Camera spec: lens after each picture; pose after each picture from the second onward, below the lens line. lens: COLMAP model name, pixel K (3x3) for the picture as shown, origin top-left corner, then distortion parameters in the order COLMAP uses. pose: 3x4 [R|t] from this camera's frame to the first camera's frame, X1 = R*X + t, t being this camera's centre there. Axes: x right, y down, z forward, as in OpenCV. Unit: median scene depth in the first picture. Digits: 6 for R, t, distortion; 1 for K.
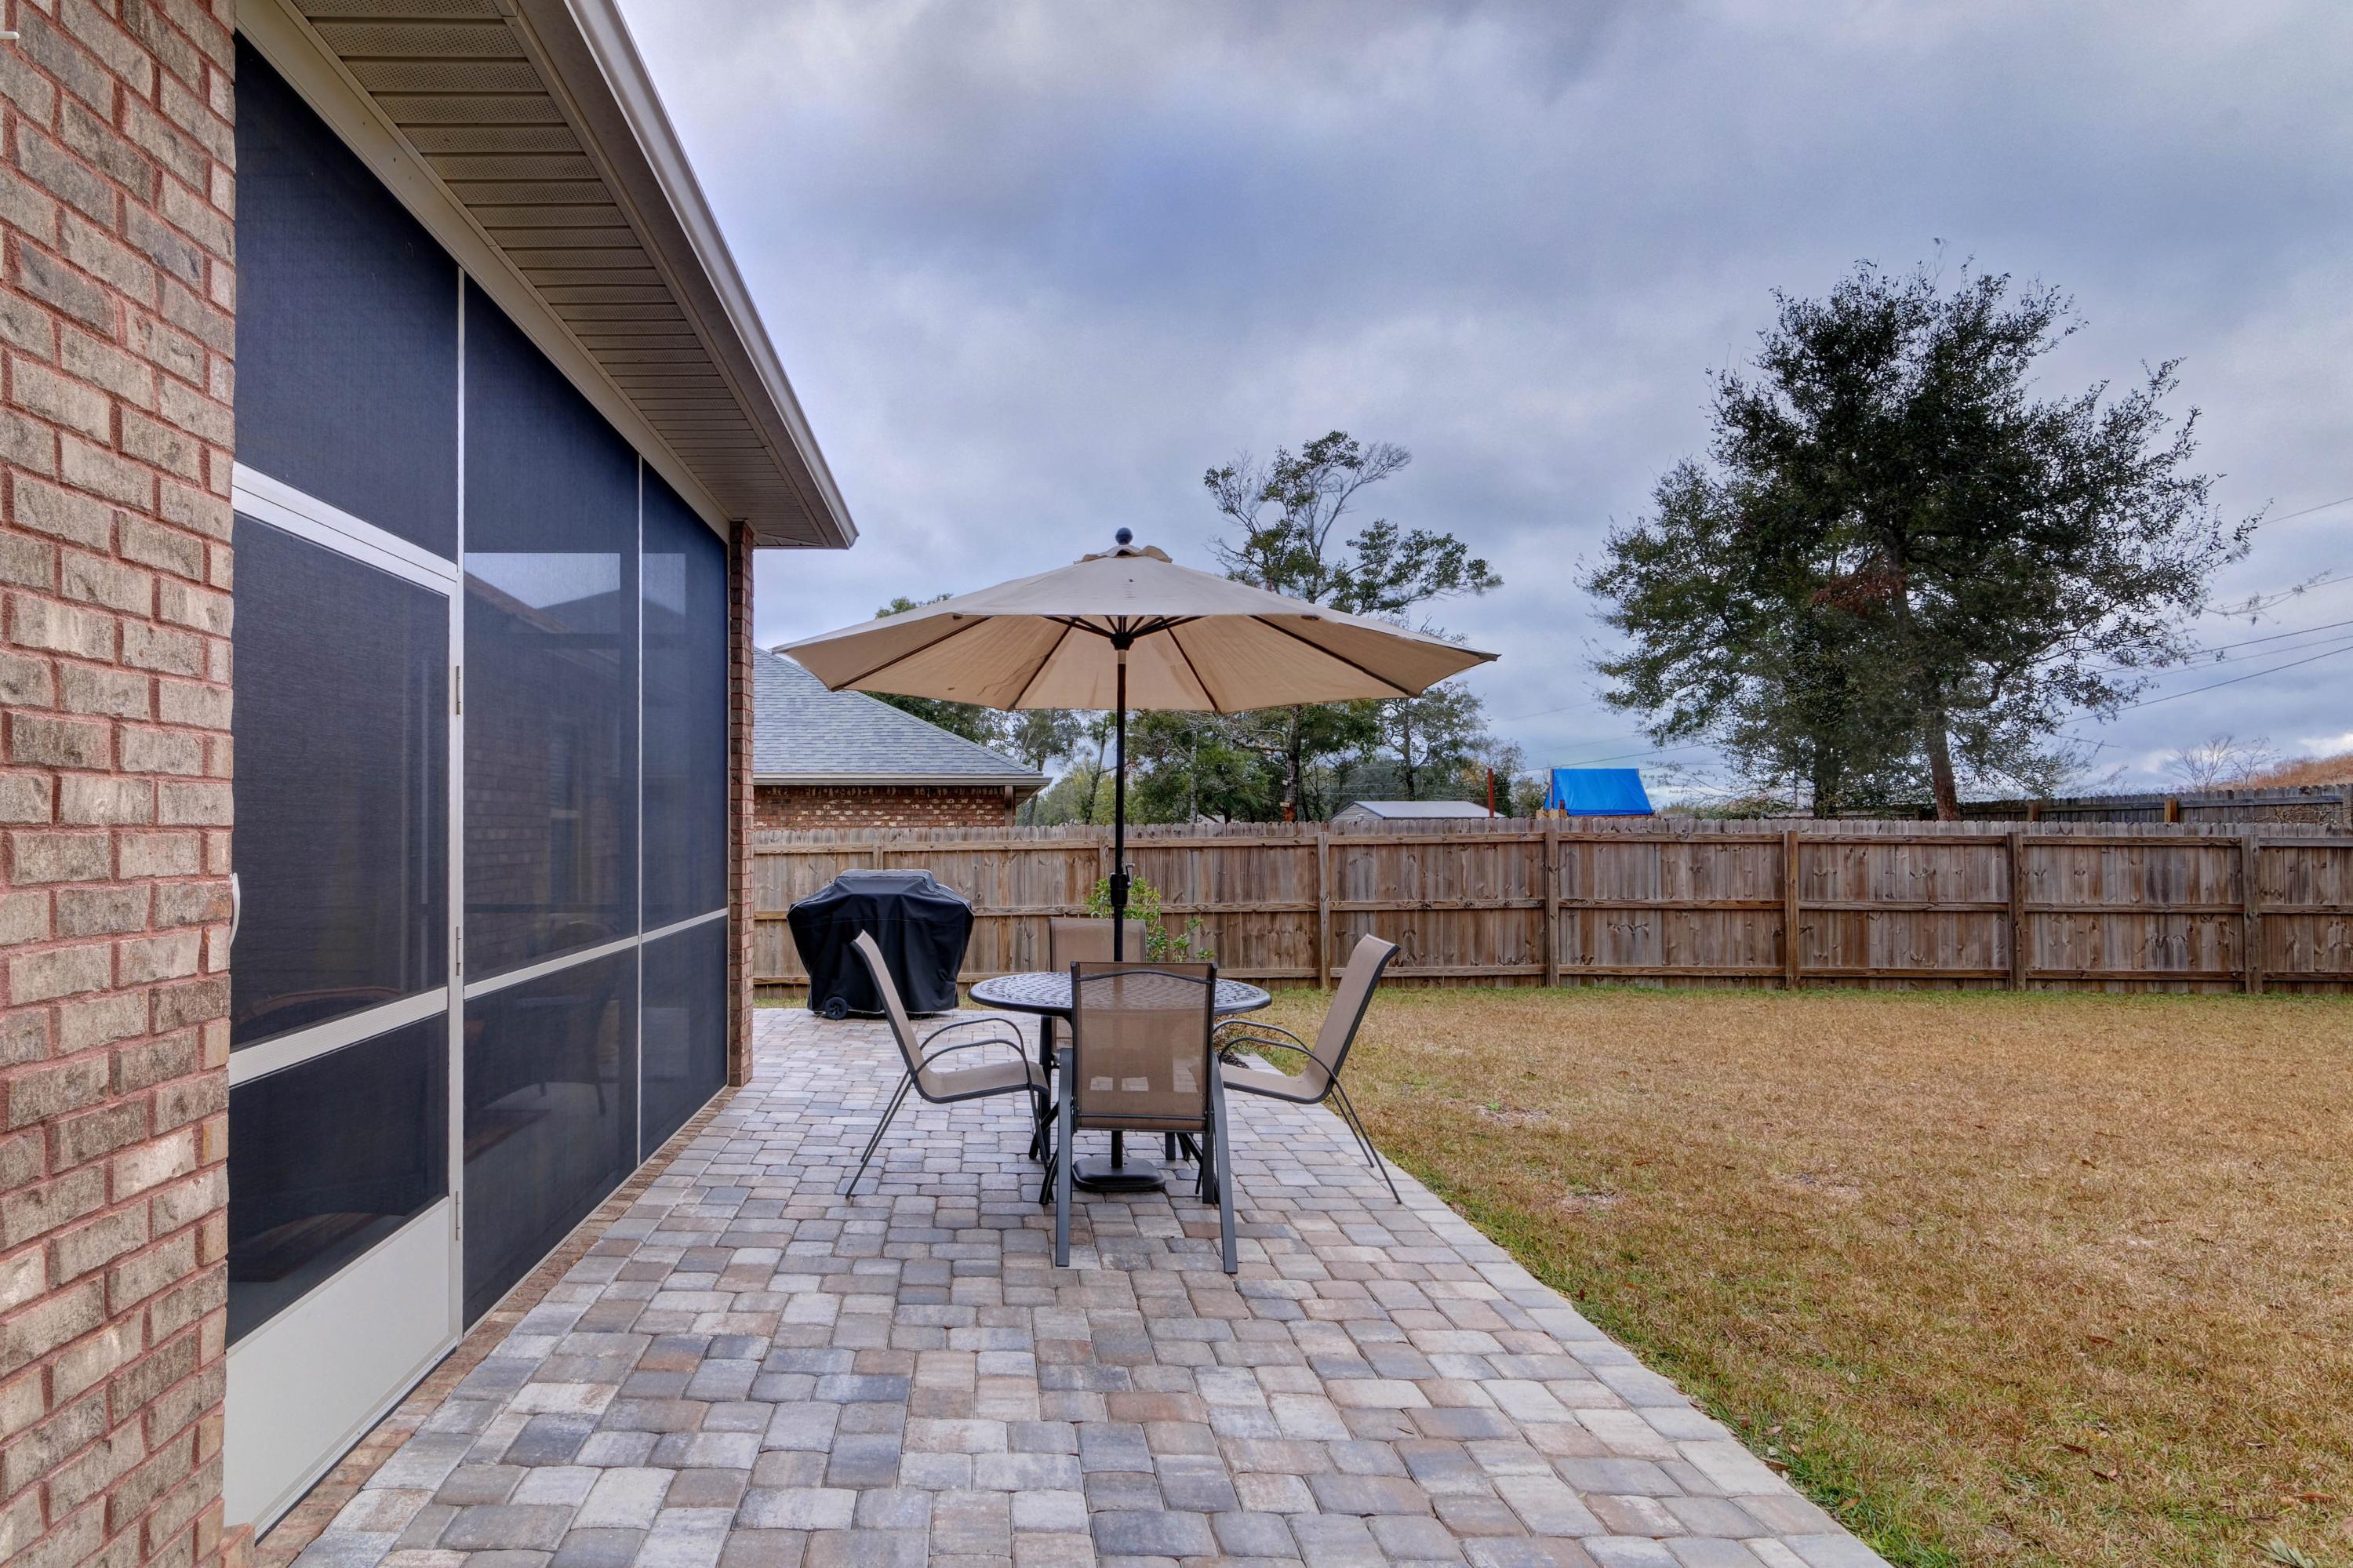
lens RADIAL K [[1259.1, 0, 981.4], [0, 1259.1, 799.5], [0, 0, 1]] dist [0.003397, 0.001202]
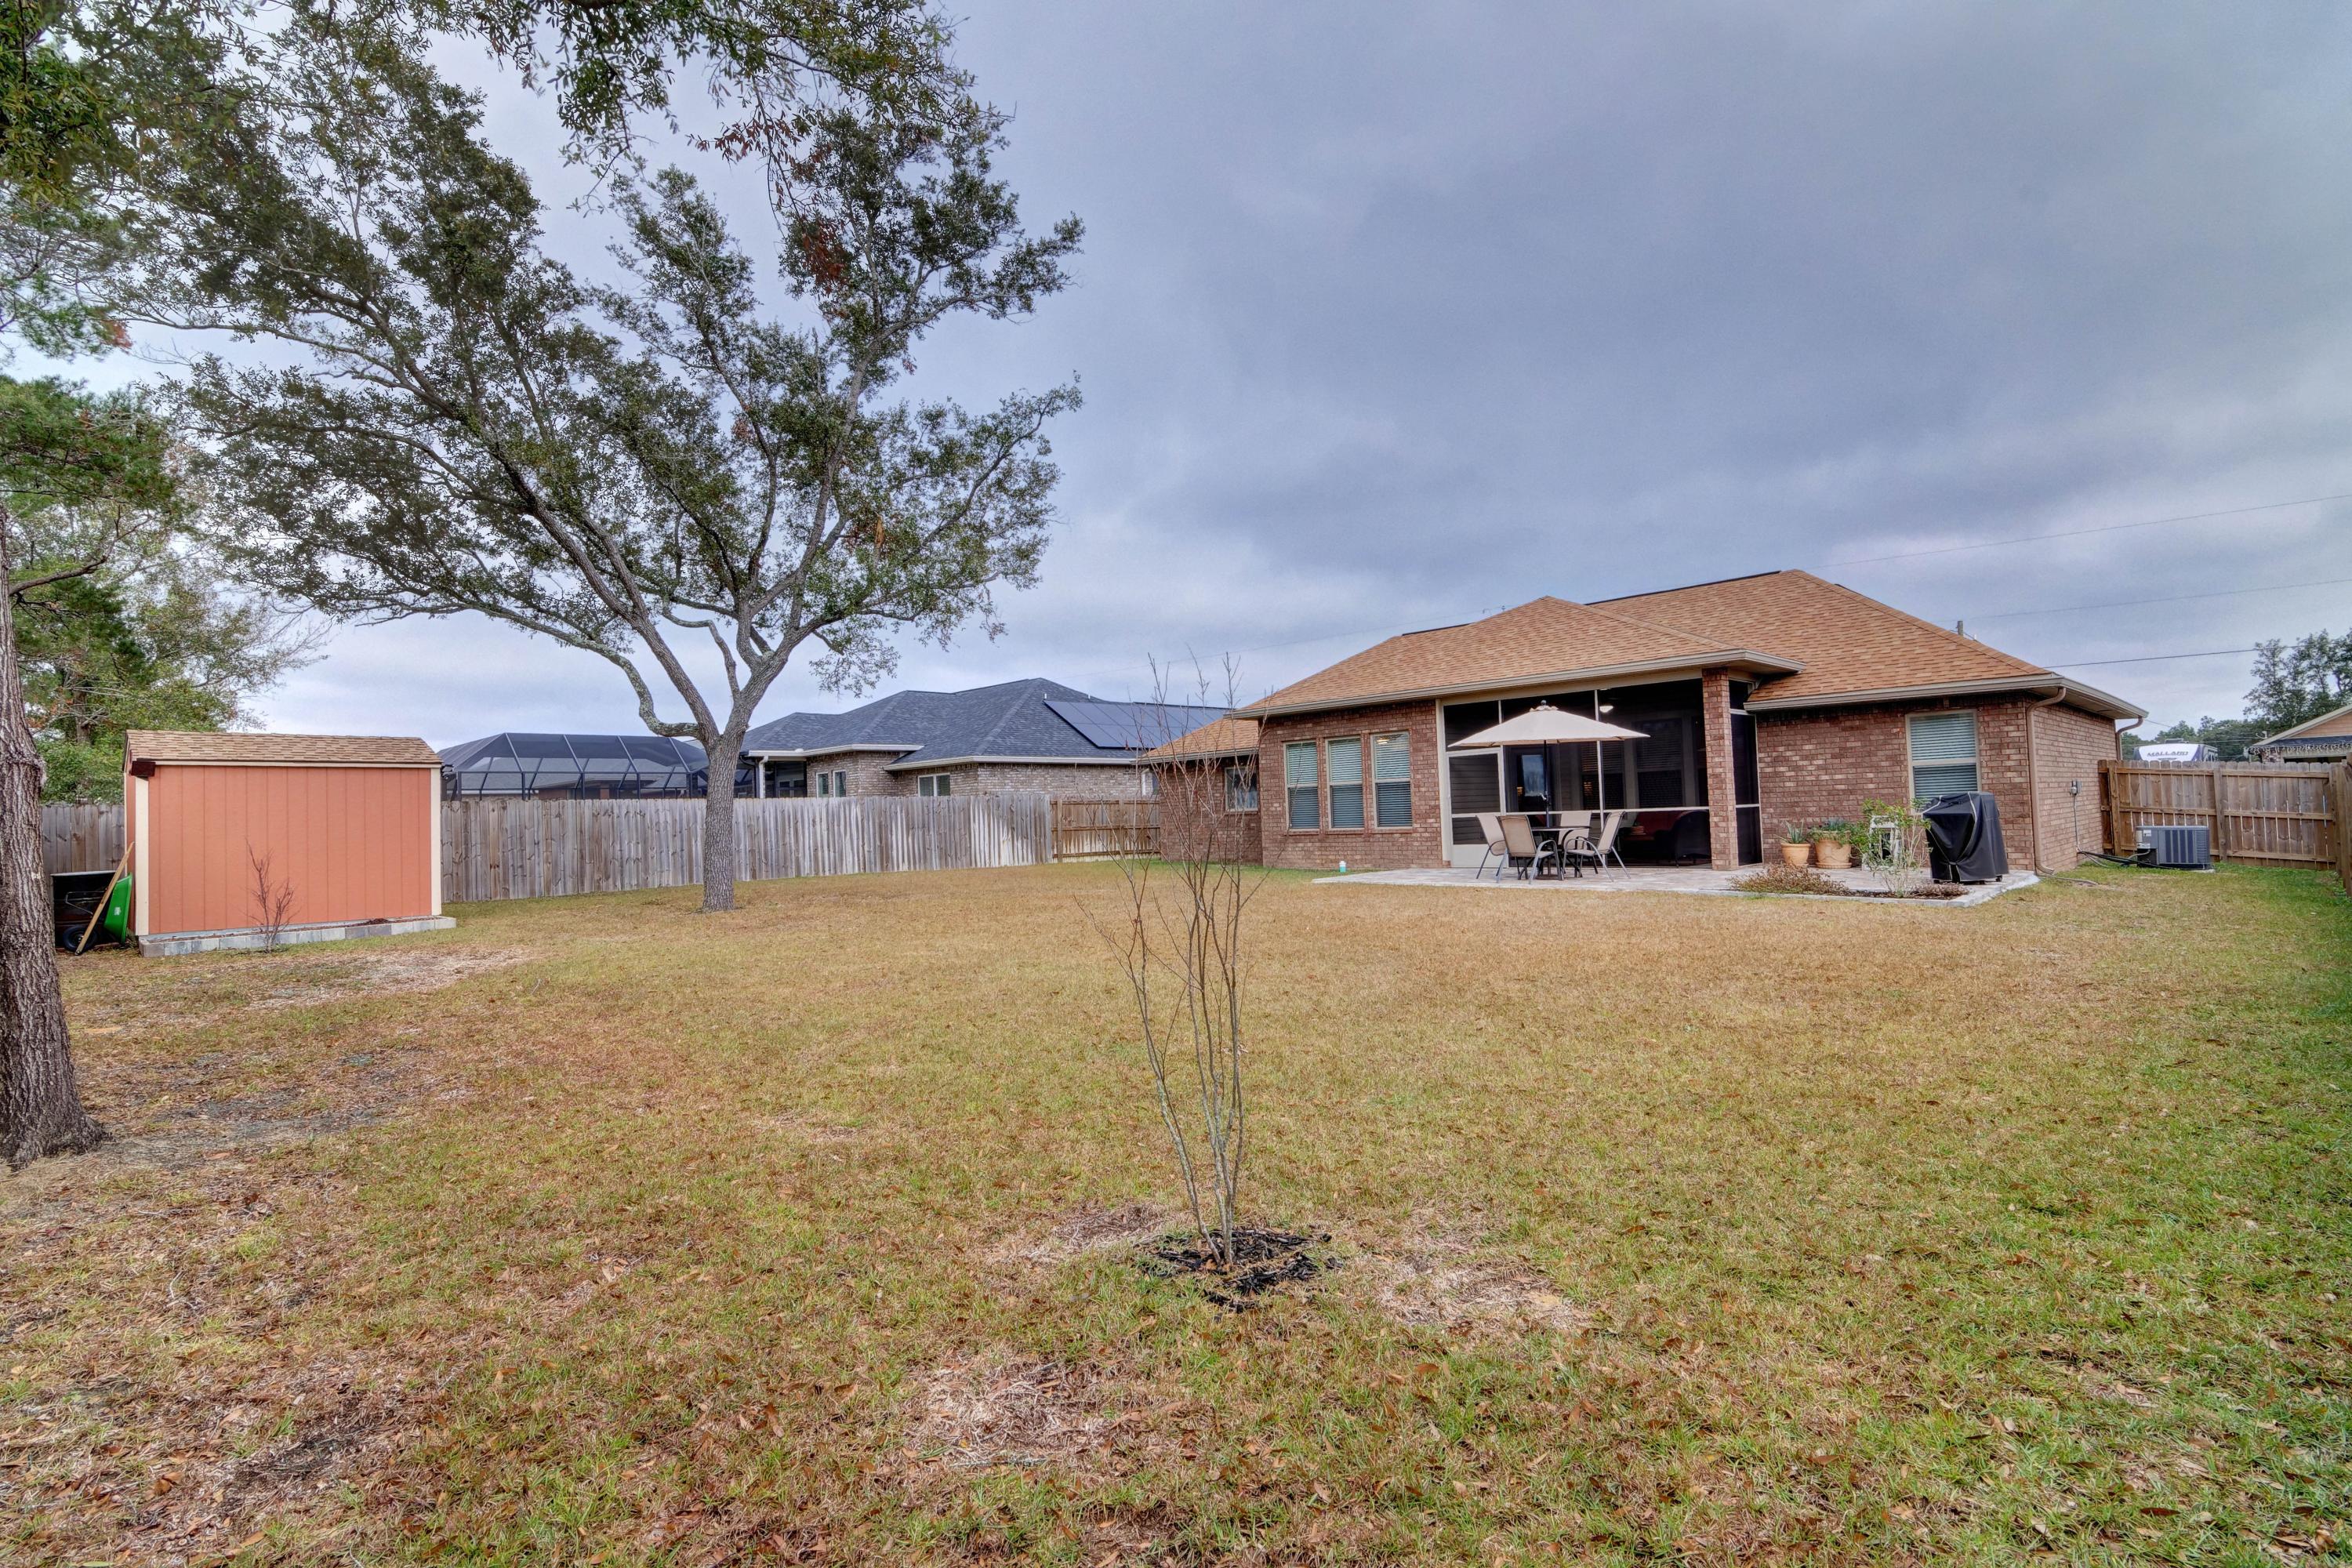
lens RADIAL K [[1137.9, 0, 1170.4], [0, 1137.9, 790.1], [0, 0, 1]] dist [0.014308, -0.001518]
pose [[-0.706710, 0.006362, -0.707474, 1.243743], [0.050054, 0.997903, -0.041027, 0.047368], [0.705730, -0.064406, -0.705547, 0.992493]]
